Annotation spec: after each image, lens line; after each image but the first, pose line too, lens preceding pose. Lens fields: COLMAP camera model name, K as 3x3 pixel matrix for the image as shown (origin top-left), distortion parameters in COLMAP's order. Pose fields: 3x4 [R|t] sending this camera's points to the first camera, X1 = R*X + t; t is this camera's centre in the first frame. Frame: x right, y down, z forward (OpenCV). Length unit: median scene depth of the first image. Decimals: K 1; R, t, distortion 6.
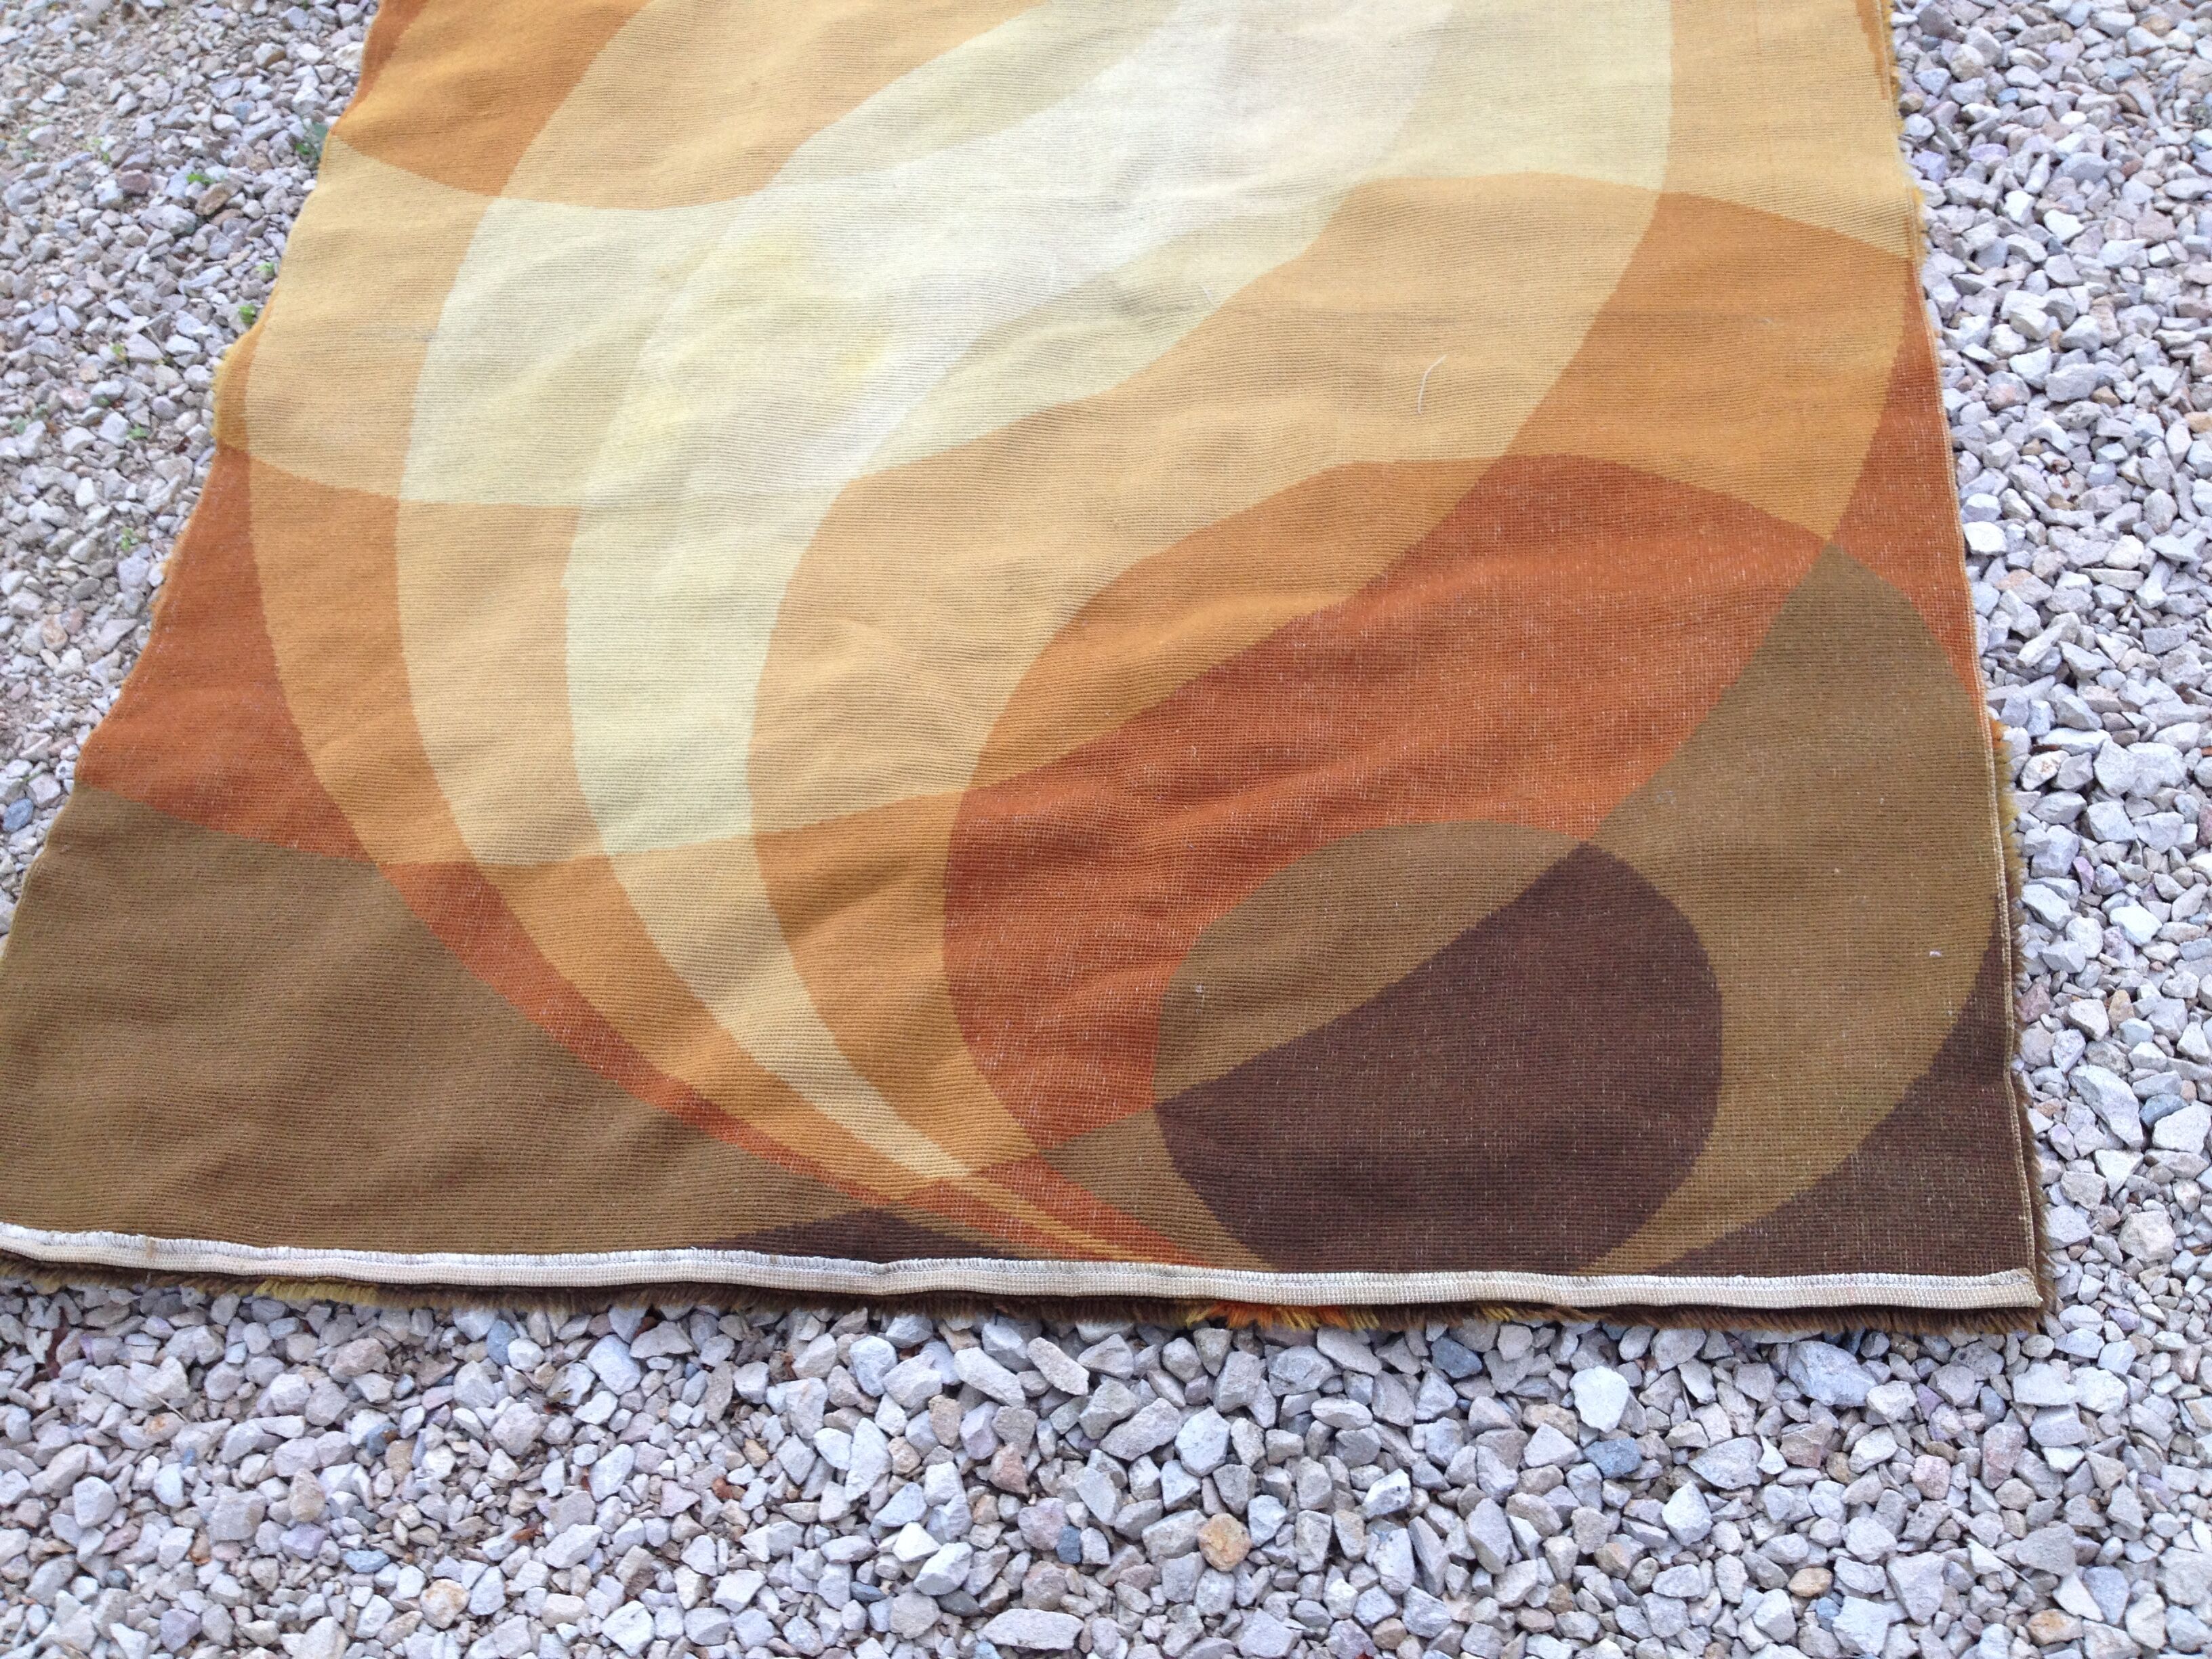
lens RADIAL K [[2156.4, 0, 1109.8], [0, 2156.4, 835.3], [0, 0, 1]] dist [0.184628, -0.498524]
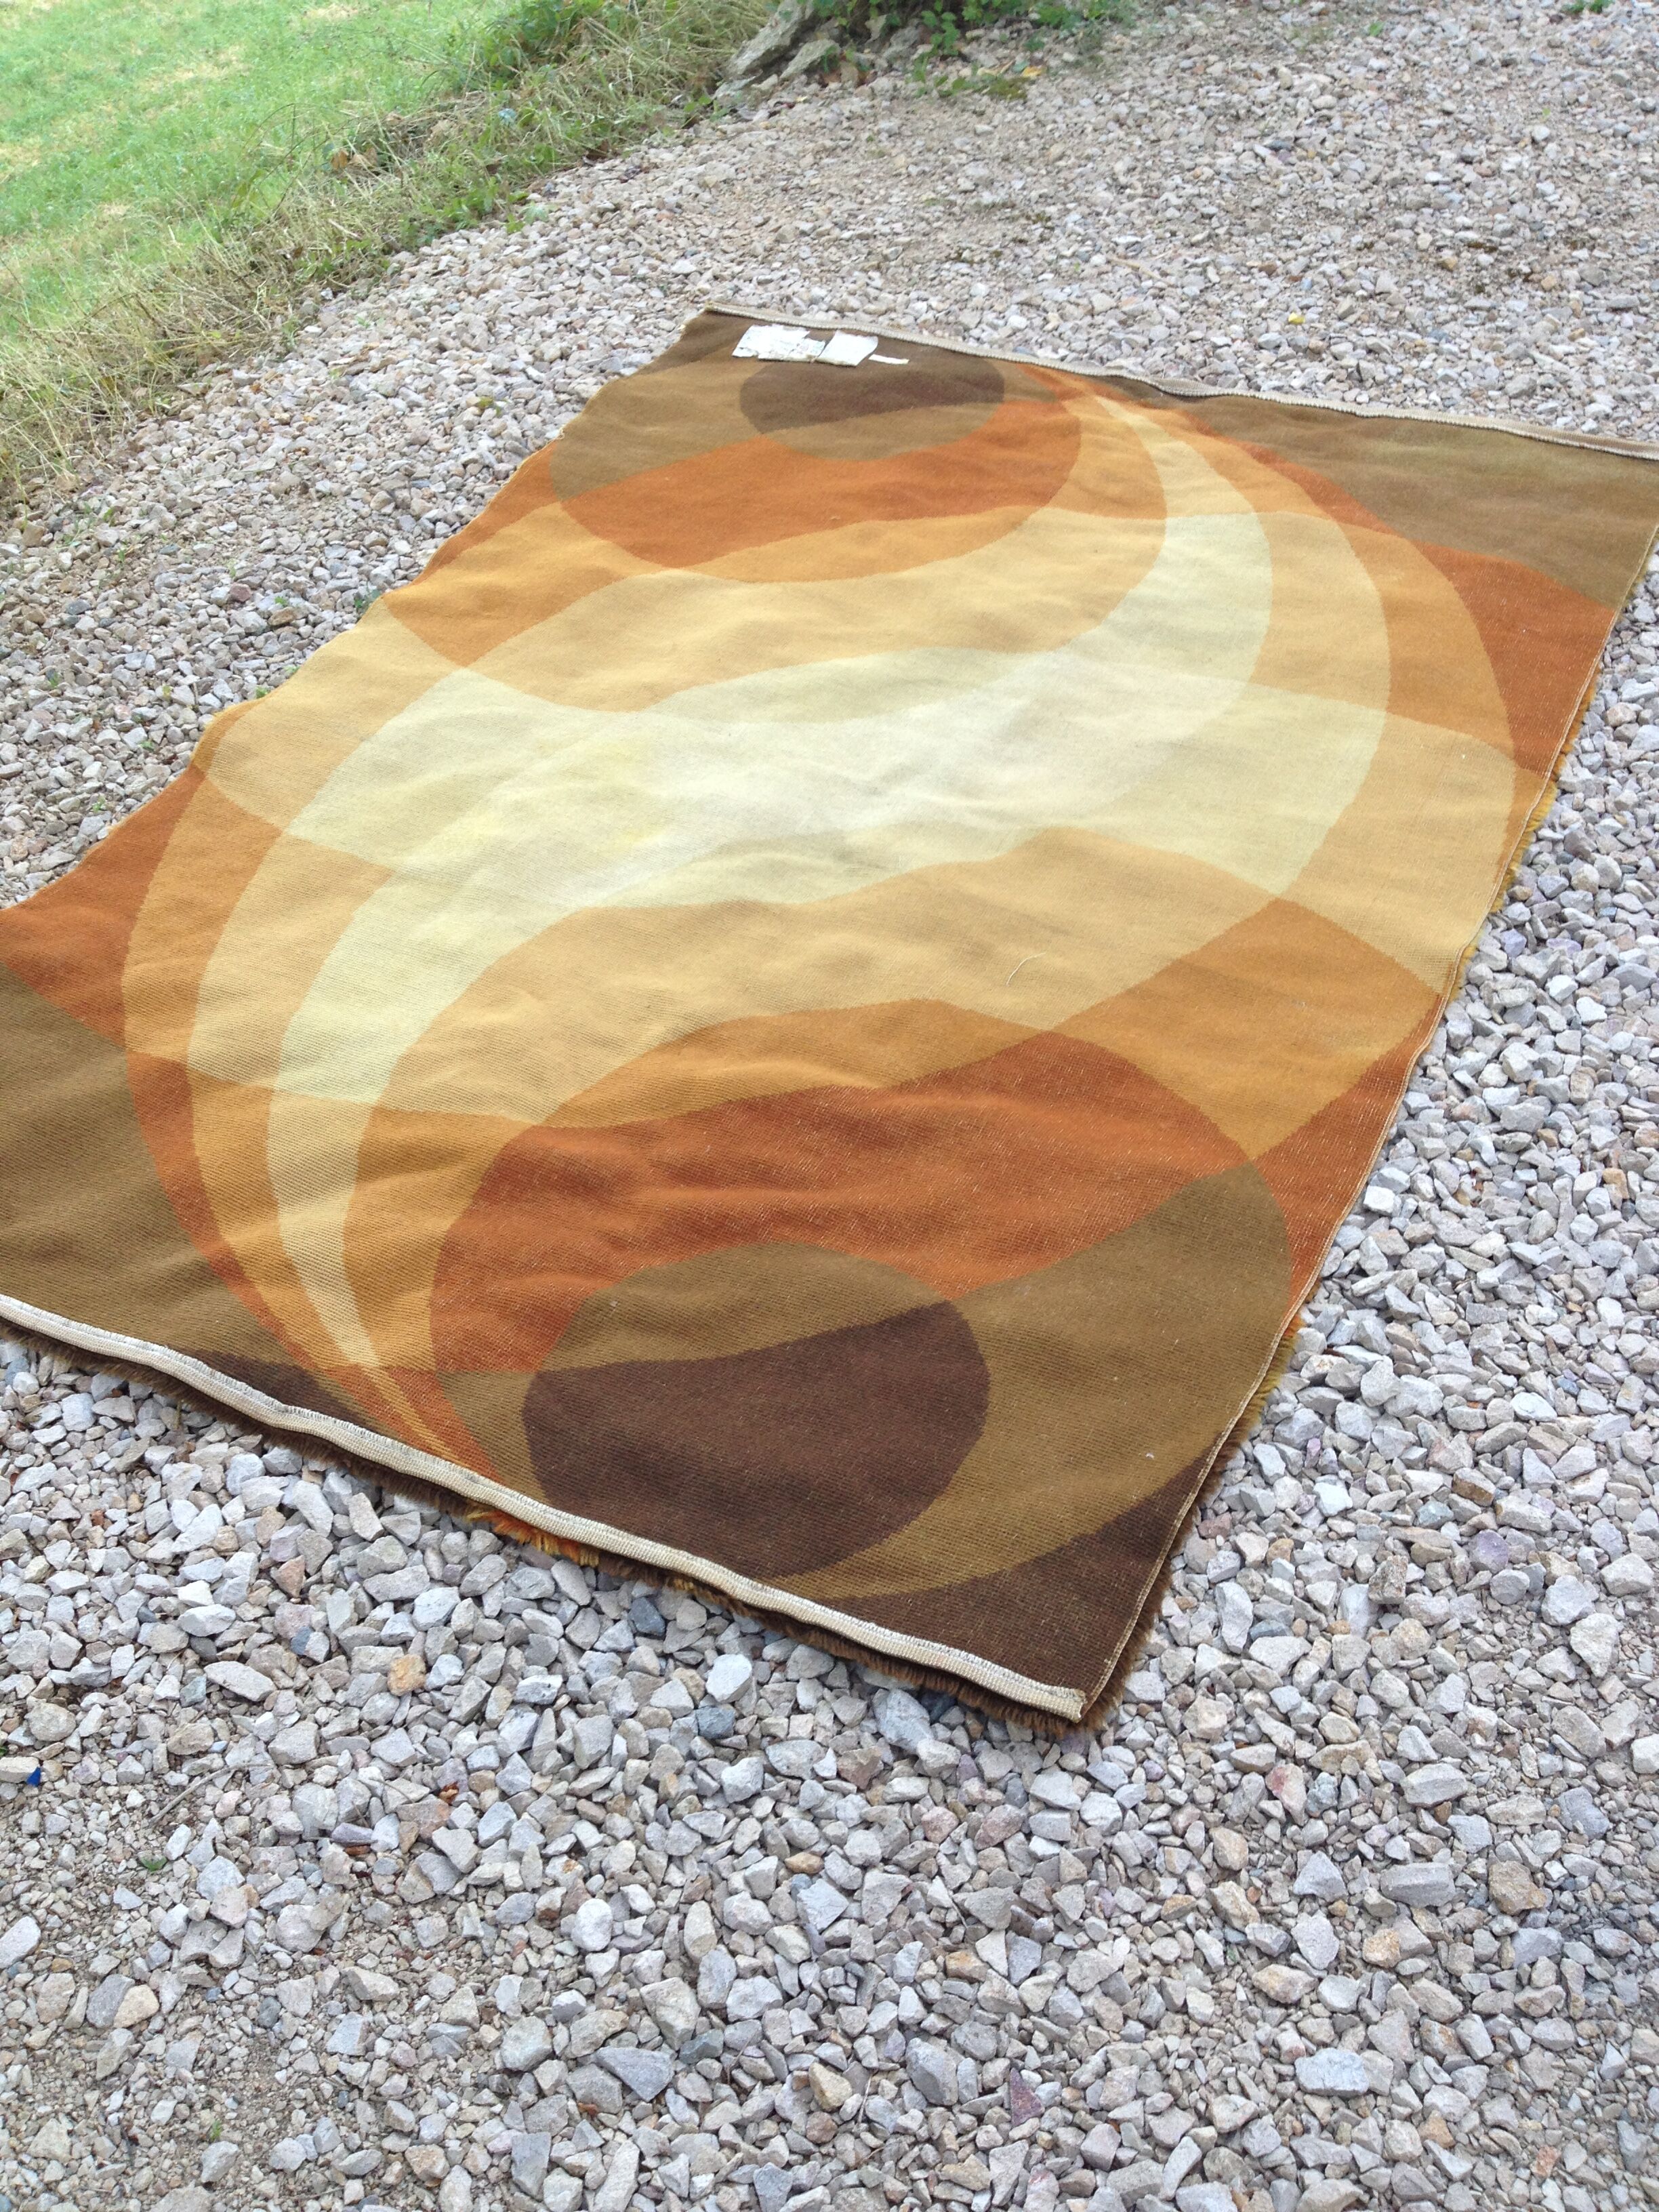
lens RADIAL K [[2115.8, 0, 811.7], [0, 2115.8, 1094.3], [0, 0, 1]] dist [0.175162, -0.444435]
pose [[0.923189, 0.309330, -0.228117, 0.336688], [-0.352453, 0.918067, -0.181464, 0.122677], [0.153294, 0.247926, 0.956574, -0.160439]]
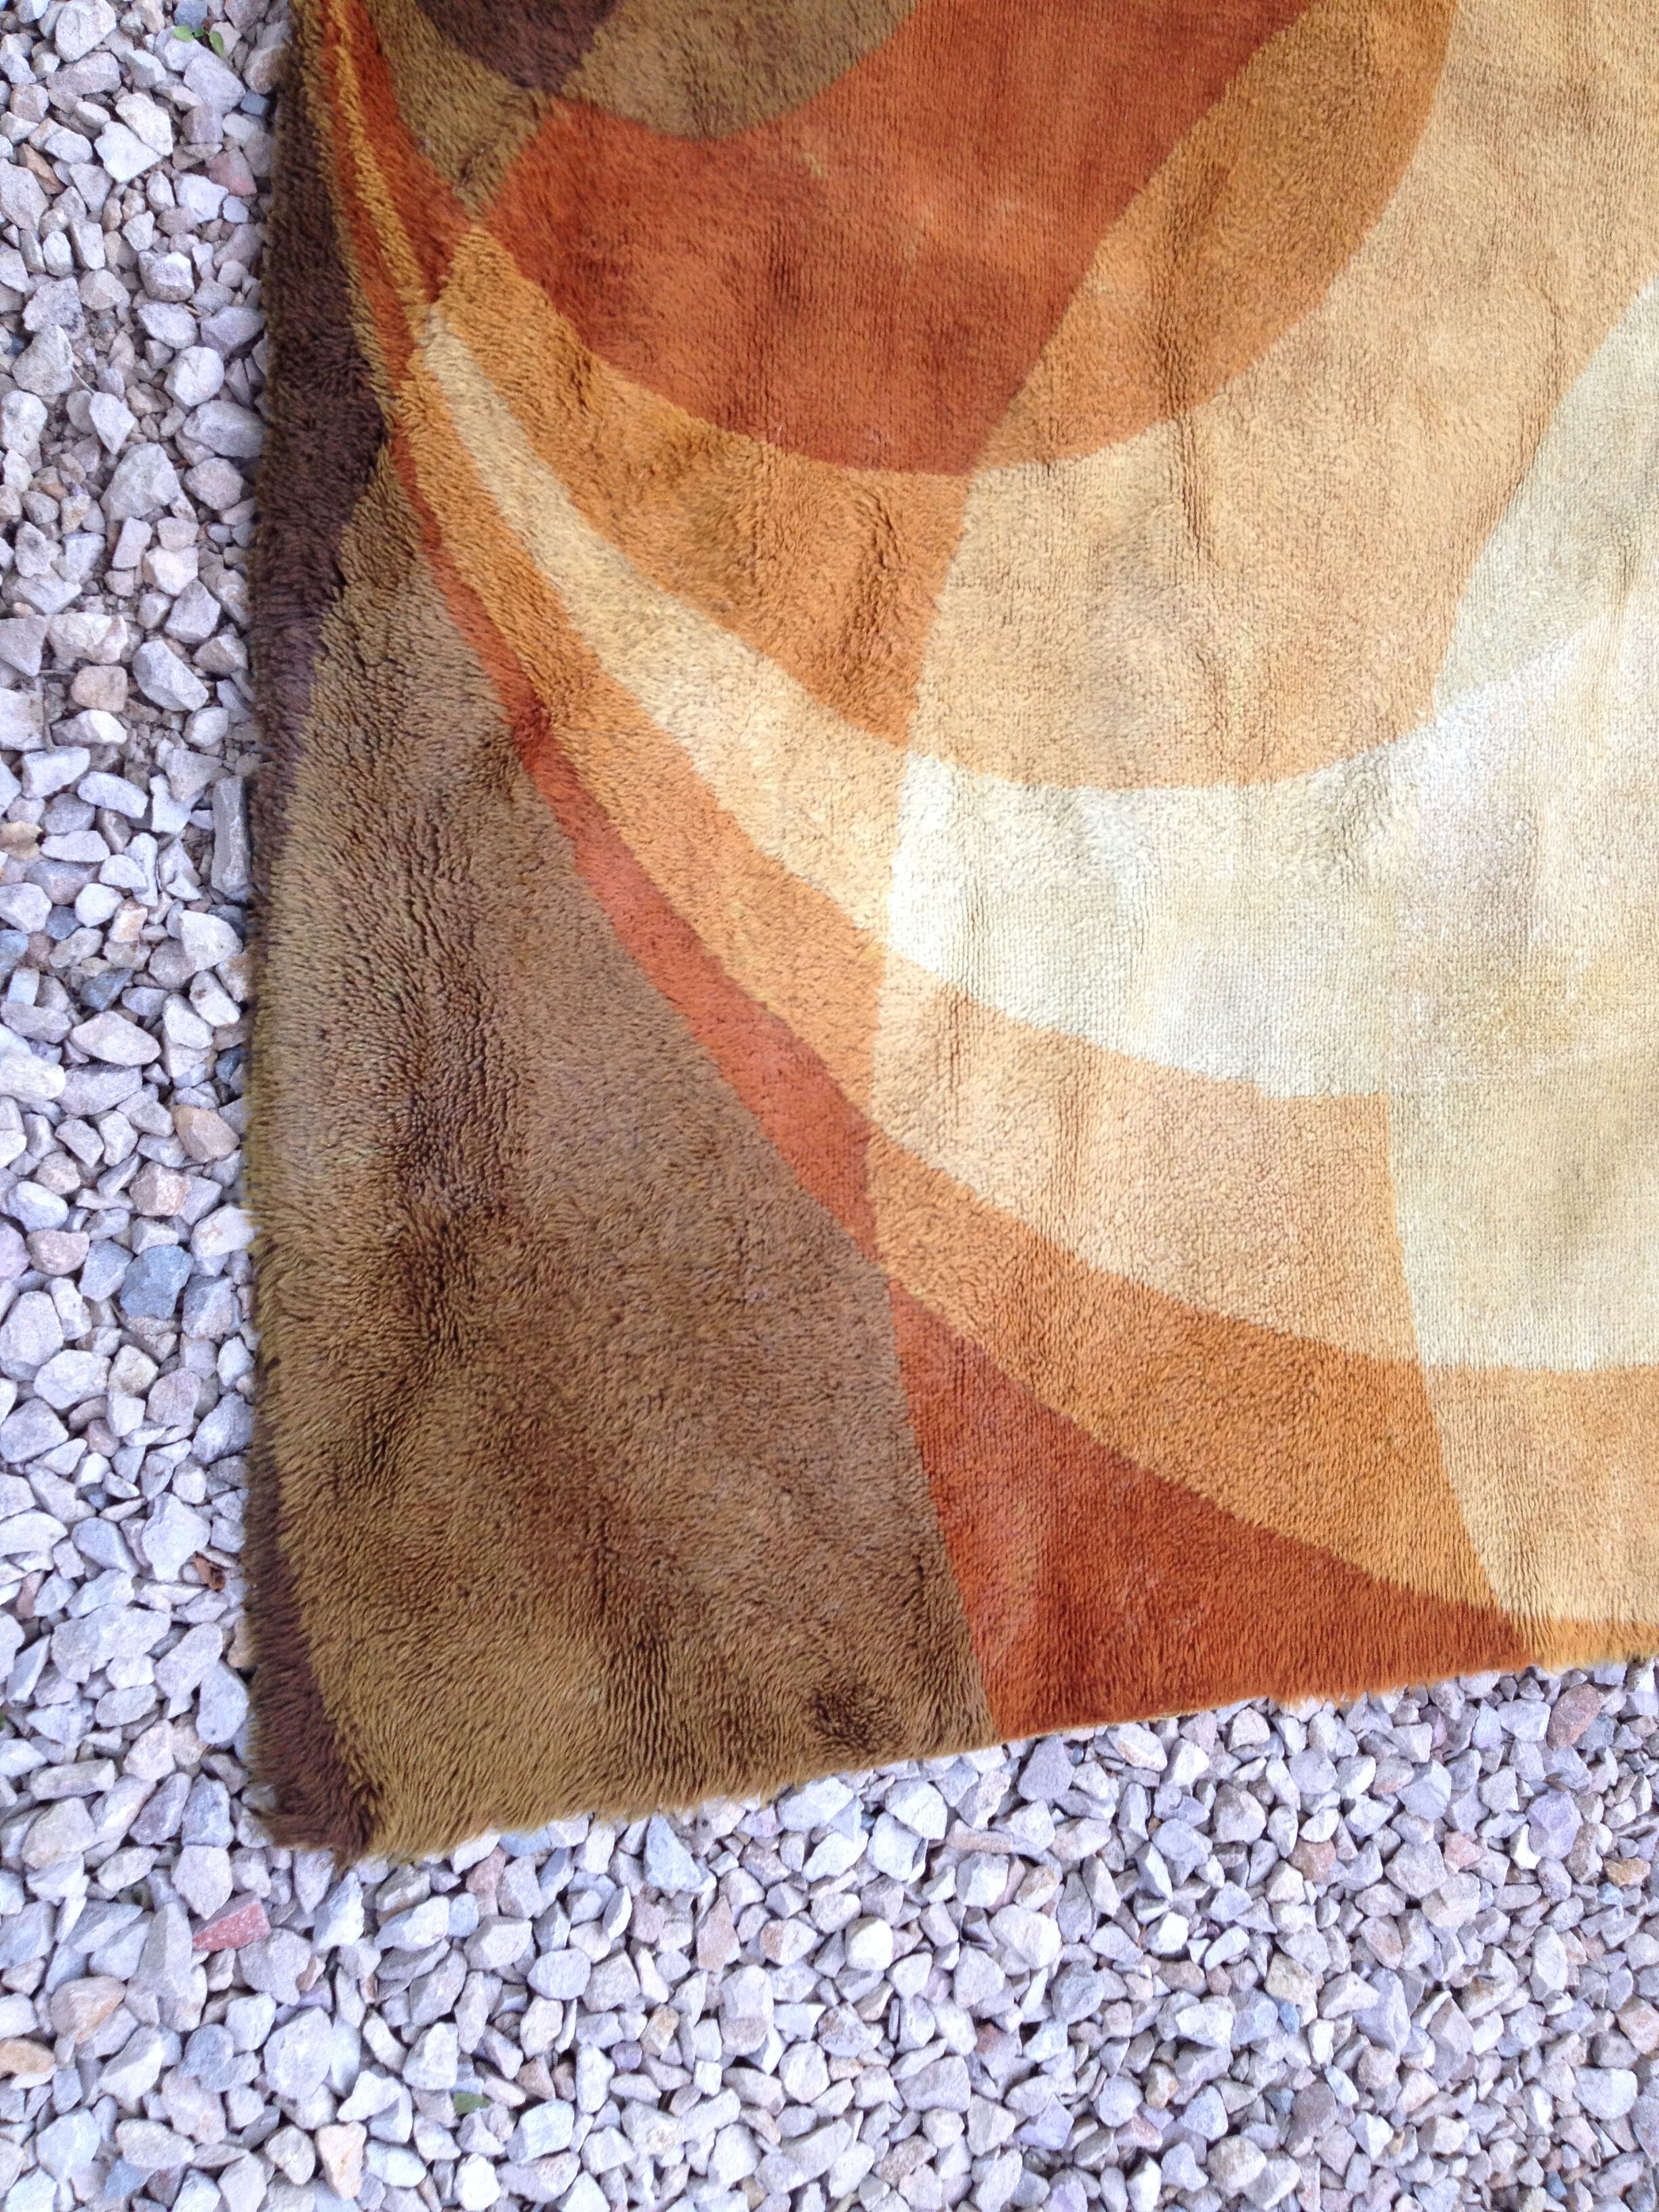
lens RADIAL K [[2115.8, 0, 811.7], [0, 2115.8, 1094.3], [0, 0, 1]] dist [0.175162, -0.444435]
pose [[0.067331, 0.989714, 0.126223, -0.032300], [-0.980607, 0.042306, 0.191363, -0.400305], [0.184054, -0.136660, 0.973369, 0.405756]]
